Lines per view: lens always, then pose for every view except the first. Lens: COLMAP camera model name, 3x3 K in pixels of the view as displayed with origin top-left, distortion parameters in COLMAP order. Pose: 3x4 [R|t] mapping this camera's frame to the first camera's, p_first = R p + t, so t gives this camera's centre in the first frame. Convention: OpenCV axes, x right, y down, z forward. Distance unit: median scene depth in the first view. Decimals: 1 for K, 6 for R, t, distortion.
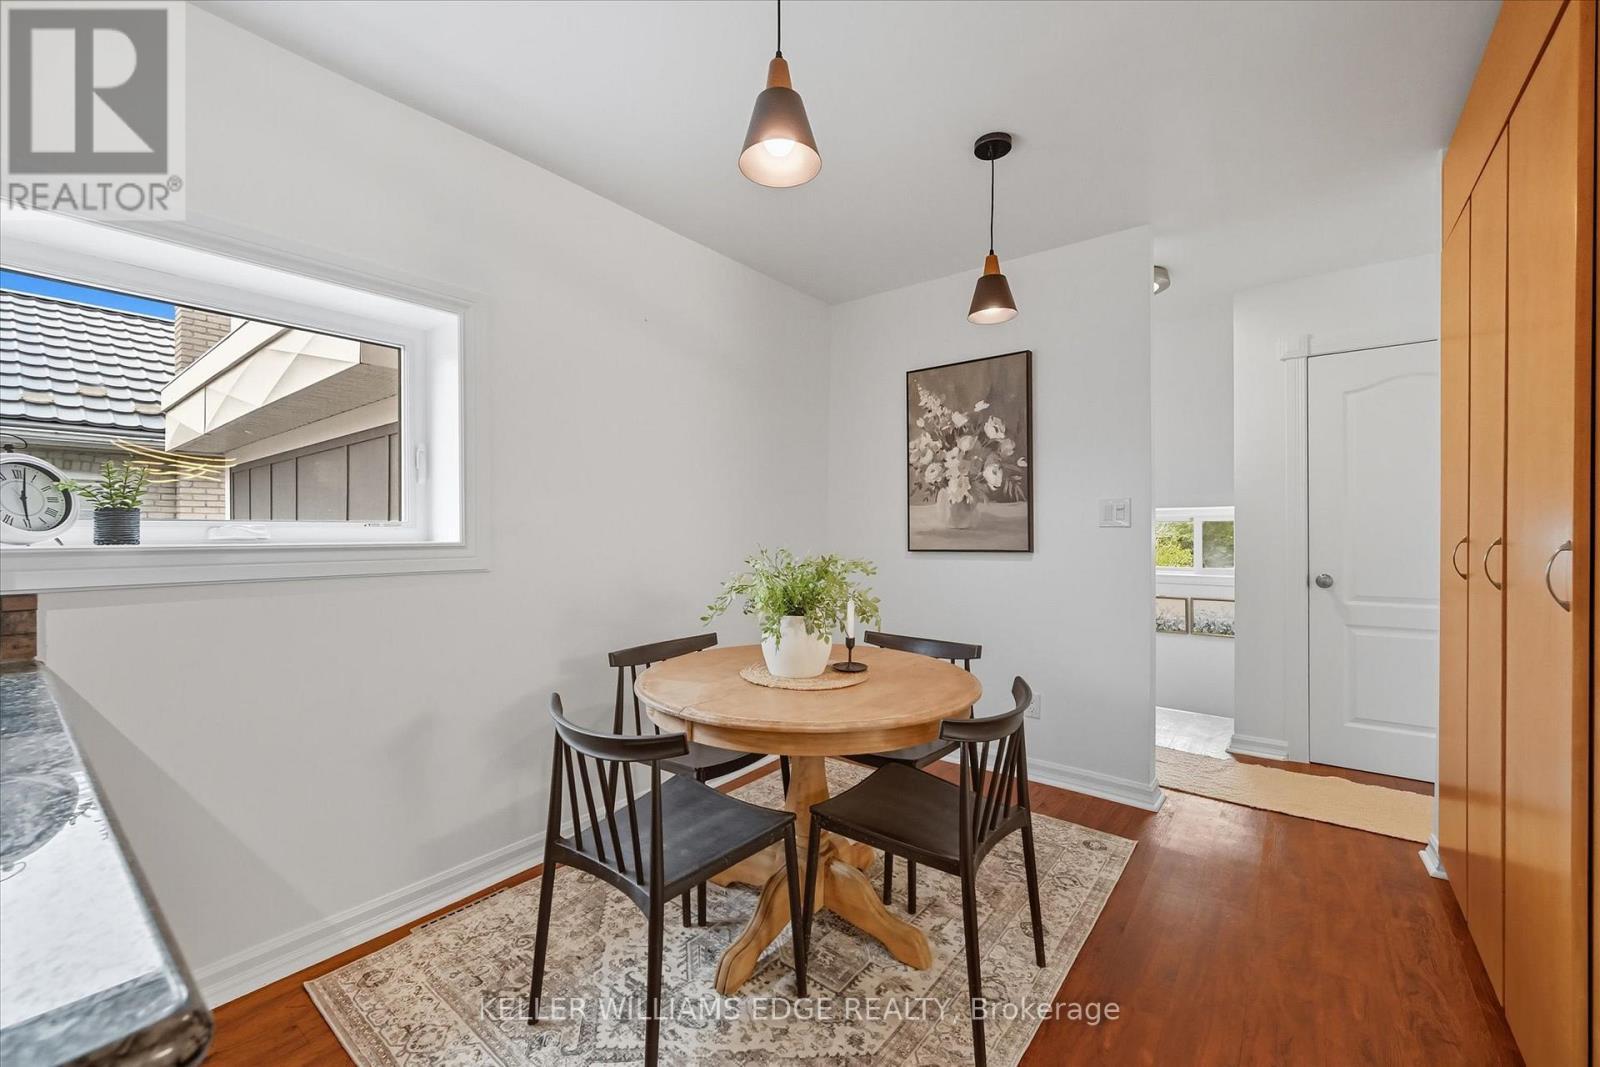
lens RADIAL K [[643.0, 0, 805.9], [0, 643.0, 531.0], [0, 0, 1]] dist [-0.000509, -0.000054]
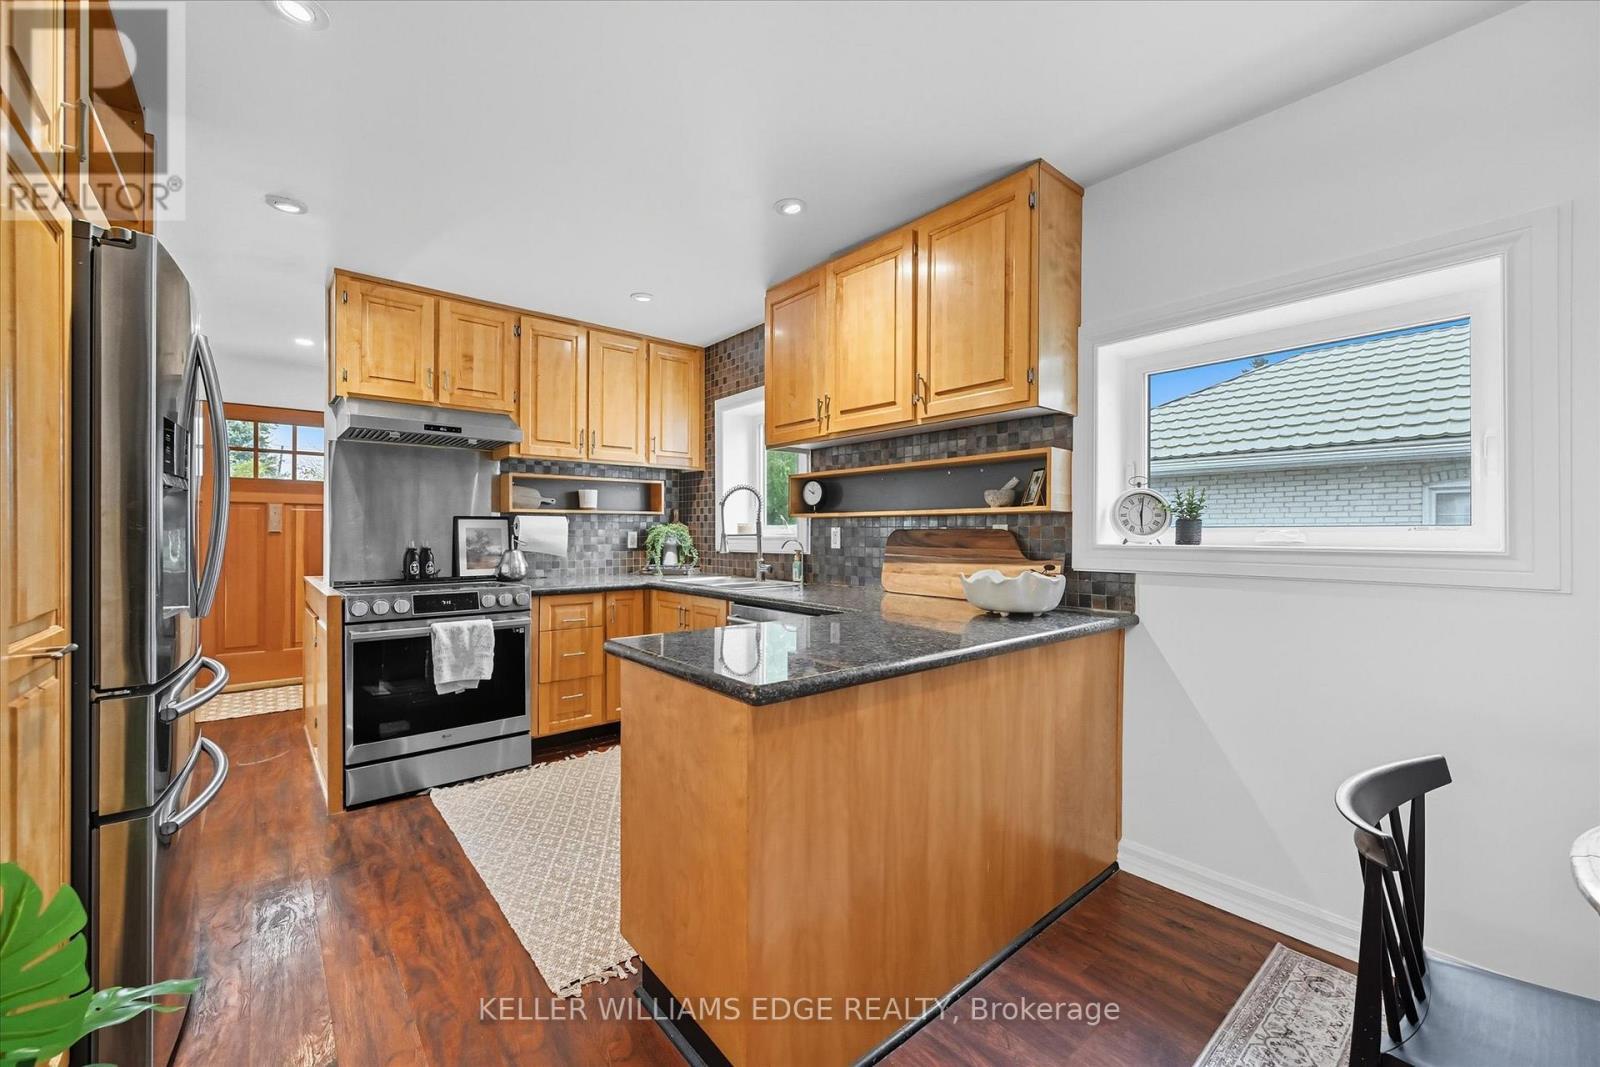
lens RADIAL K [[643.0, 0, 805.9], [0, 643.0, 531.0], [0, 0, 1]] dist [-0.000509, -0.000054]
pose [[-0.208850, -0.004289, -0.977938, 0.512686], [-0.001960, 0.999990, -0.003968, -0.002108], [0.977946, 0.001088, -0.208856, 0.465078]]
